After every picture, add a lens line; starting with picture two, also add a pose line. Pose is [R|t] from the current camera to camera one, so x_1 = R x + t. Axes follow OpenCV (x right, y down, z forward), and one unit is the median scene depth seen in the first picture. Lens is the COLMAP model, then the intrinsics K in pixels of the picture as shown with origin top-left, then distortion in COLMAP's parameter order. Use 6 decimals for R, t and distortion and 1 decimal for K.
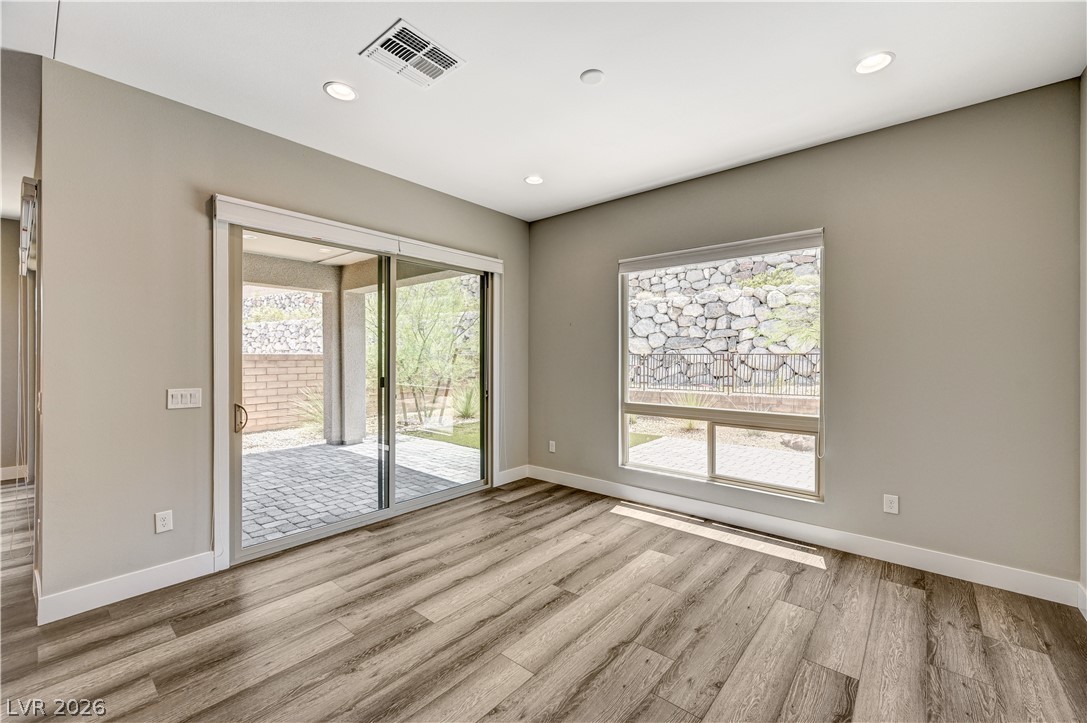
lens RADIAL K [[442.9, 0, 547.6], [0, 442.9, 358.2], [0, 0, 1]] dist [0.000213, 0.000007]
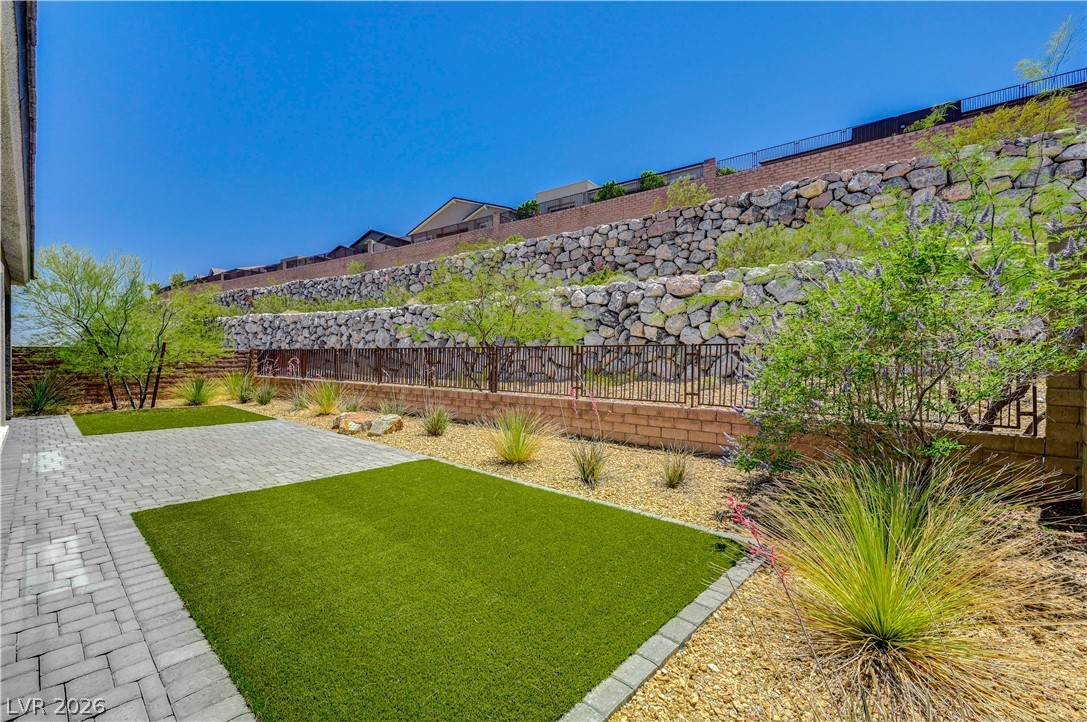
lens RADIAL K [[458.6, 0, 547.4], [0, 458.6, 360.5], [0, 0, 1]] dist [0.001702, 0.000019]
pose [[0.999568, 0.005892, -0.028805, 1.756931], [-0.005740, 0.999969, 0.005339, 0.025908], [0.028836, -0.005172, 0.999571, -0.291791]]
